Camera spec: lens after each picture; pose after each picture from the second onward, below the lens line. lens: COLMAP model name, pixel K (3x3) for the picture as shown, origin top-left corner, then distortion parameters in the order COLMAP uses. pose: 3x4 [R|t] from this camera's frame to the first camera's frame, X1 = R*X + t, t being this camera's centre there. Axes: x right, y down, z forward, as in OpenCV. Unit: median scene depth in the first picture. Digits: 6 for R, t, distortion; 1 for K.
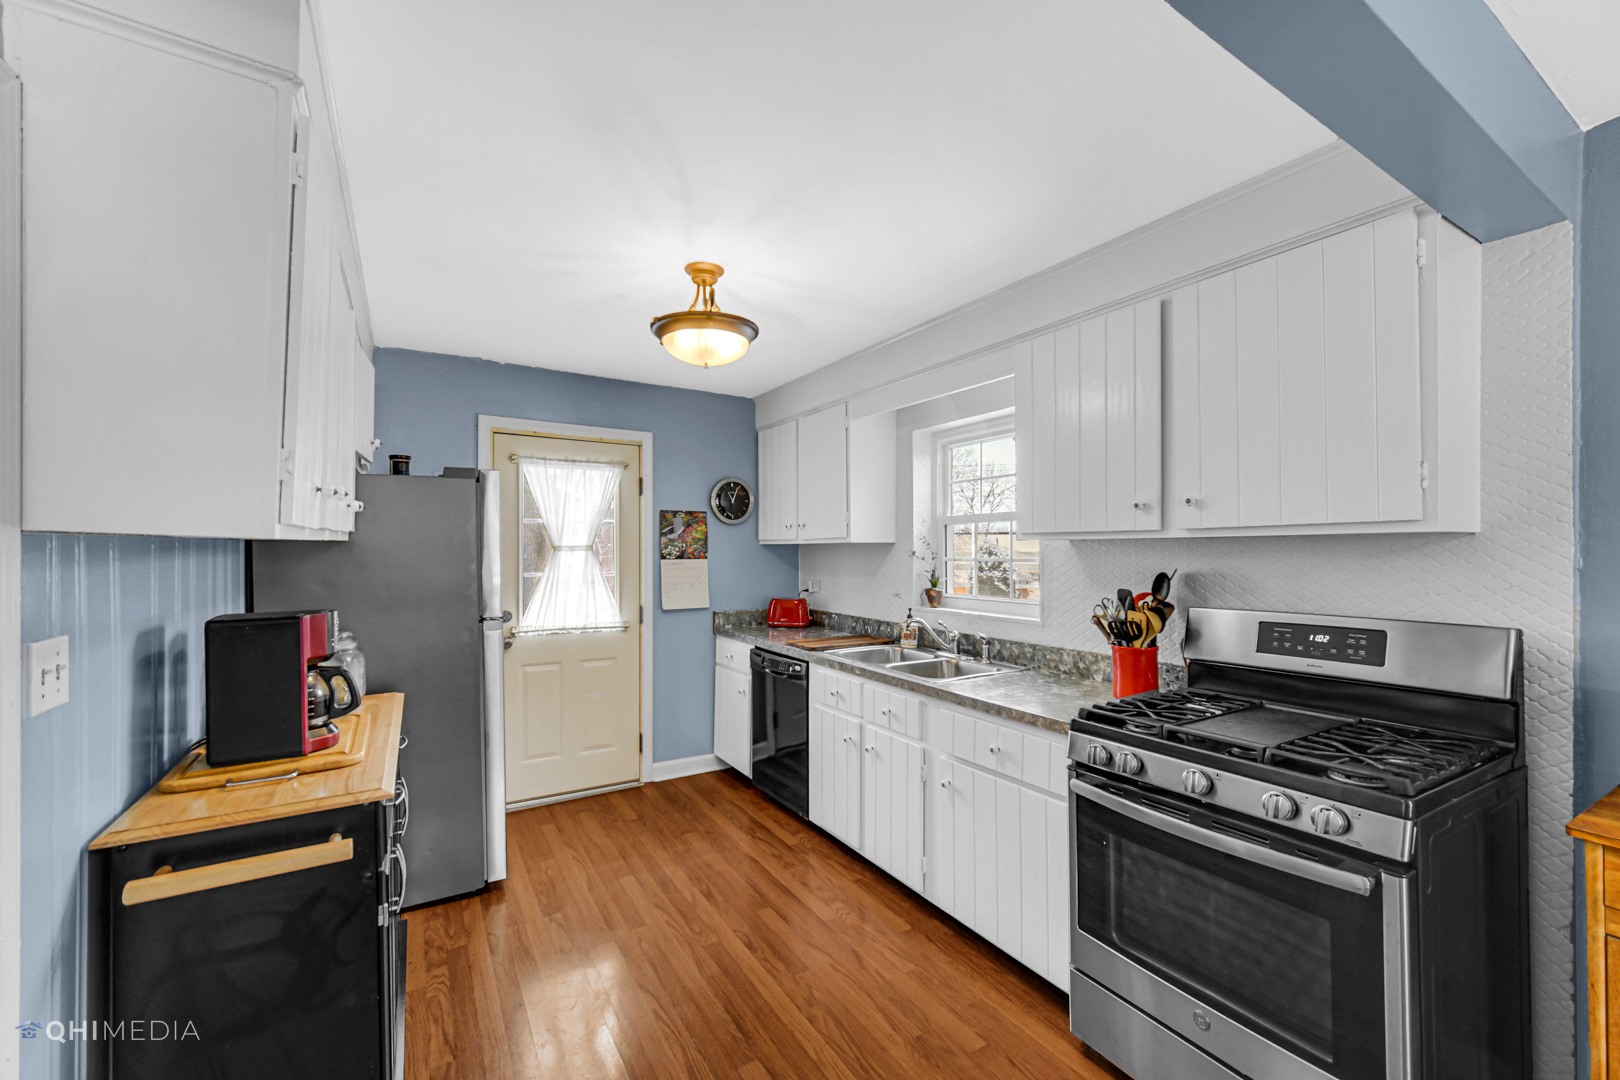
lens RADIAL K [[655.7, 0, 828.9], [0, 655.7, 553.5], [0, 0, 1]] dist [0.000301, 0.000077]
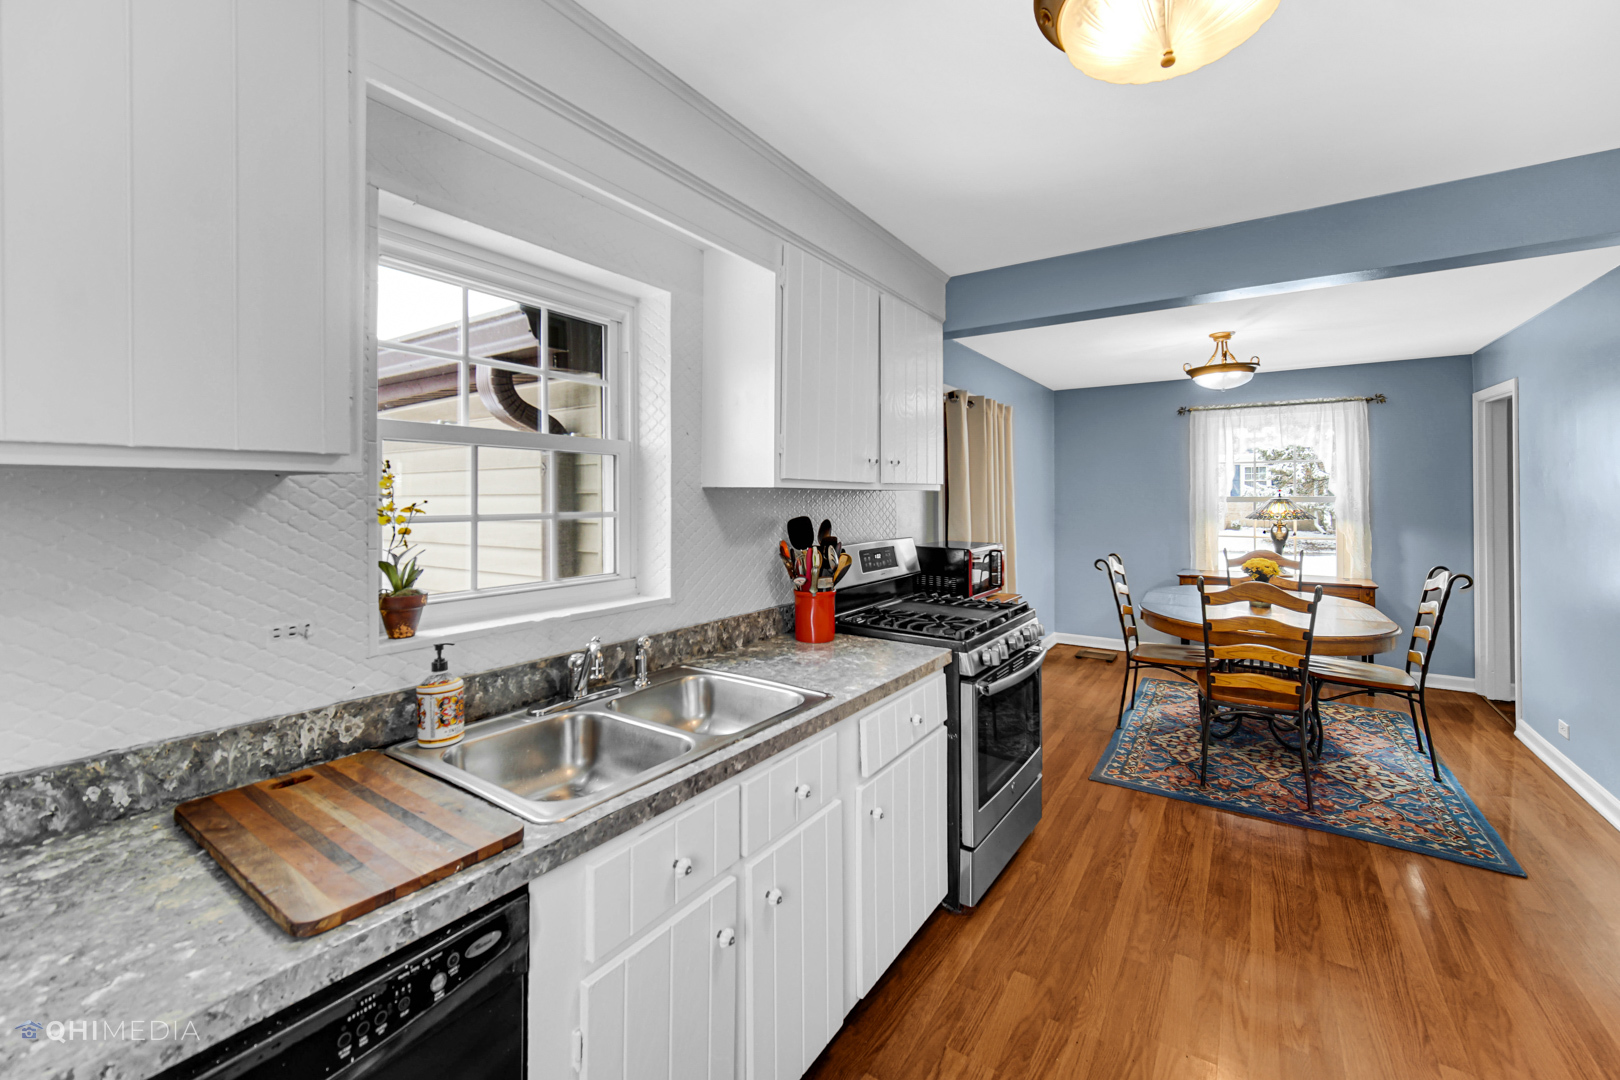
lens RADIAL K [[654.5, 0, 818.0], [0, 654.5, 533.7], [0, 0, 1]] dist [0.000350, 0.000129]
pose [[-0.396235, -0.053119, 0.916611, -0.306686], [-0.000612, 0.998340, 0.057591, -0.005888], [-0.918149, 0.022259, -0.395610, 0.887951]]
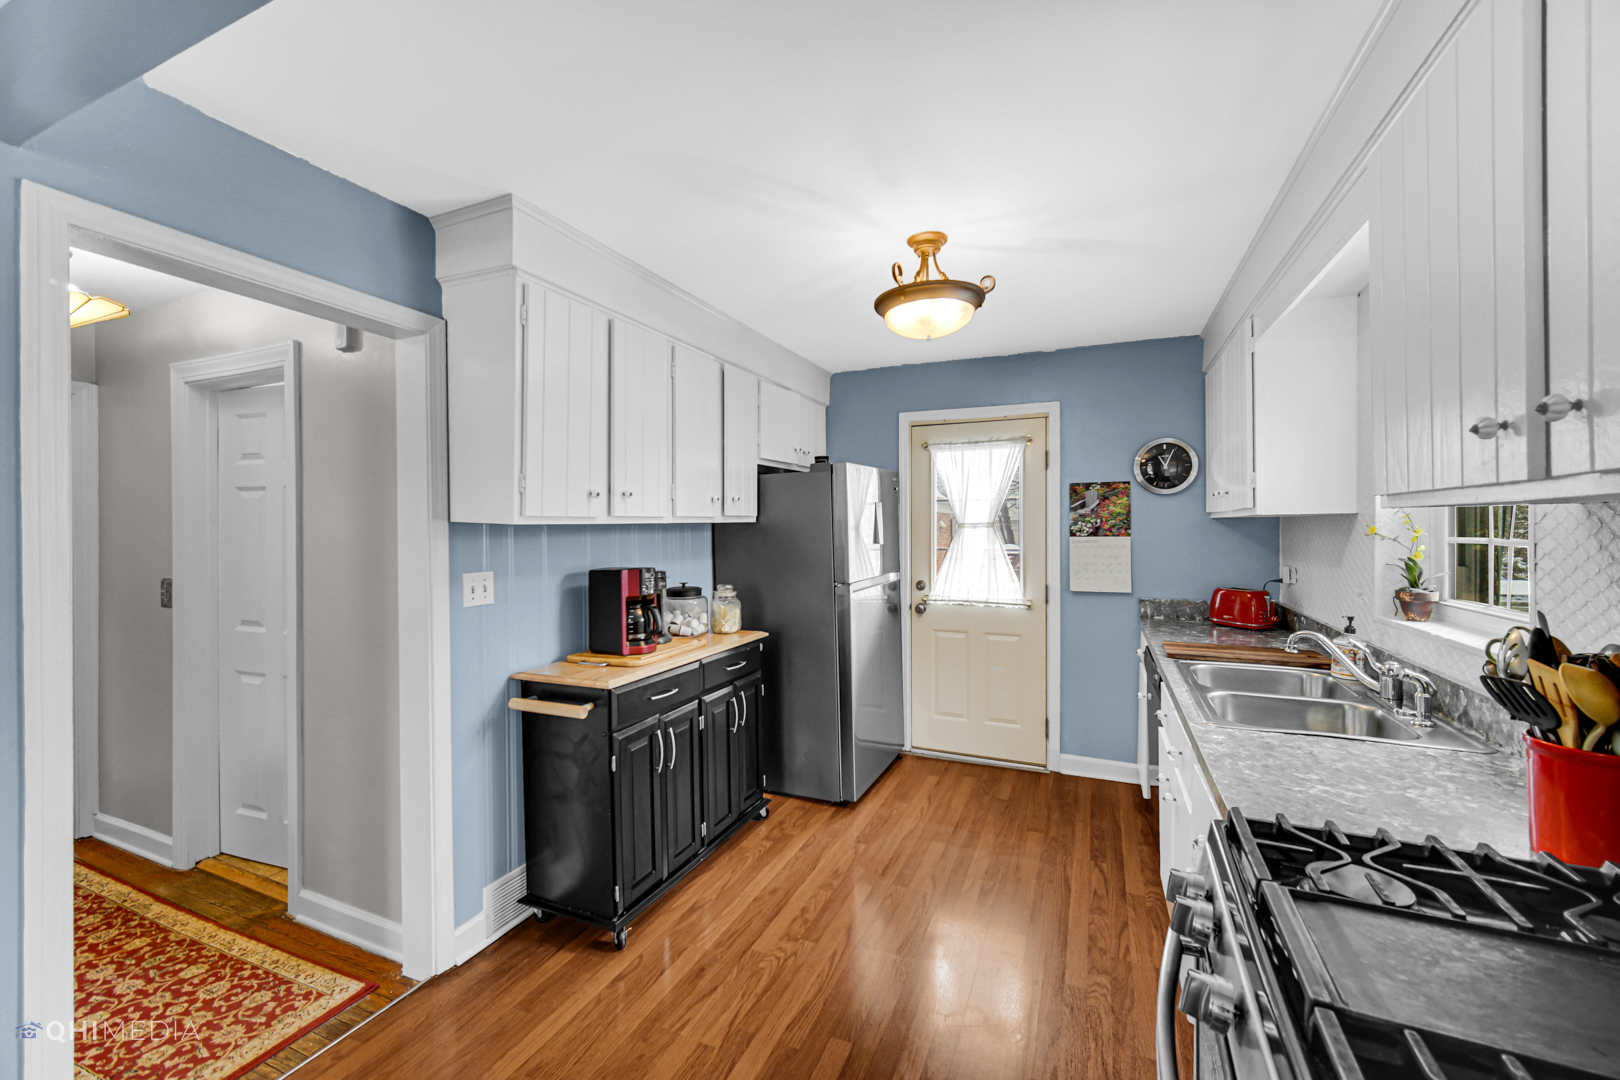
lens RADIAL K [[654.5, 0, 818.0], [0, 654.5, 533.7], [0, 0, 1]] dist [0.000350, 0.000129]
pose [[0.558478, 0.004728, -0.829506, 0.339820], [0.002501, 0.999970, 0.007383, -0.003044], [0.829515, -0.006198, 0.558449, 0.204195]]
